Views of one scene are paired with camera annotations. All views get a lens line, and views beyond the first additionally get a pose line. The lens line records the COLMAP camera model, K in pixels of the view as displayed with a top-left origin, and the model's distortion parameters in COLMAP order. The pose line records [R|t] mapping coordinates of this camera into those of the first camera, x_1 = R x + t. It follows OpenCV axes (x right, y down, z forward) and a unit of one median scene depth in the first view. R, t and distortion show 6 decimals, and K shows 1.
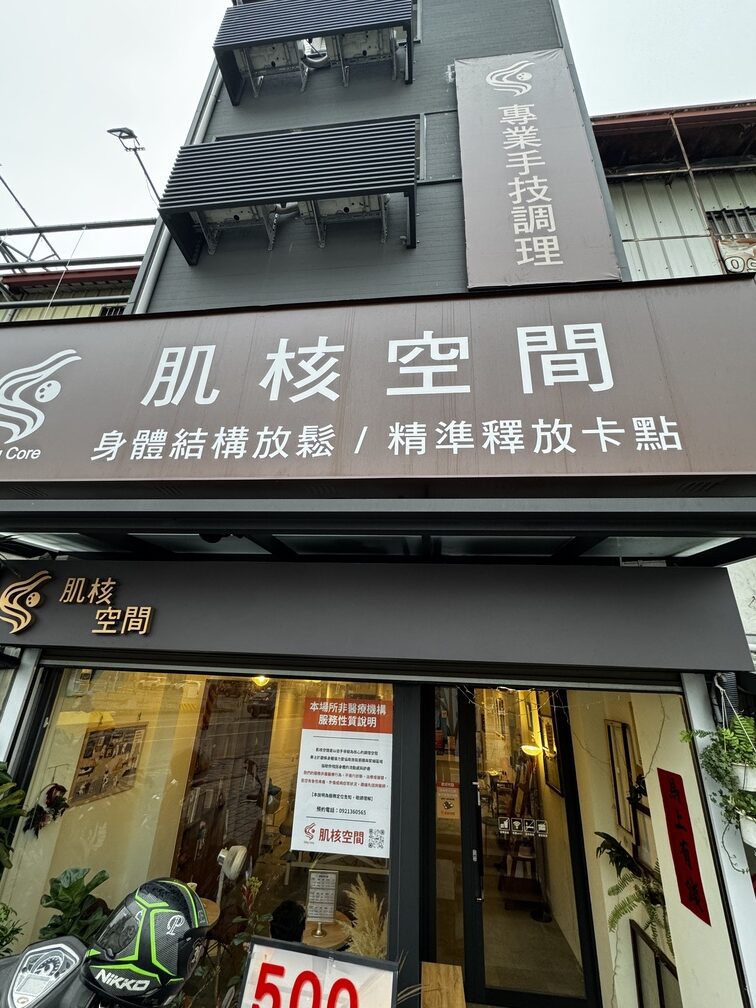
lens RADIAL K [[432.7, 0, 379.8], [0, 432.7, 503.1], [0, 0, 1]] dist [-0.001997, 0.000043]
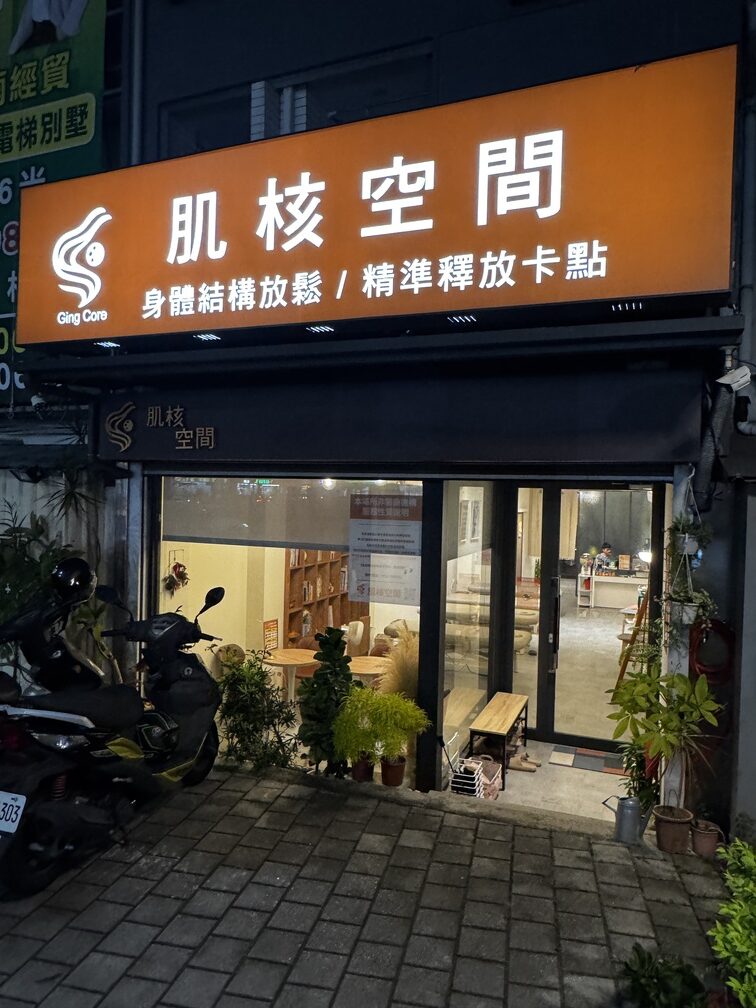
lens RADIAL K [[677.0, 0, 377.5], [0, 677.0, 504.9], [0, 0, 1]] dist [-0.002972, -0.001880]
pose [[0.962391, -0.014325, -0.271290, 0.509868], [0.119756, 0.918718, 0.376319, -0.261786], [0.243848, -0.394654, 0.885882, -0.787890]]
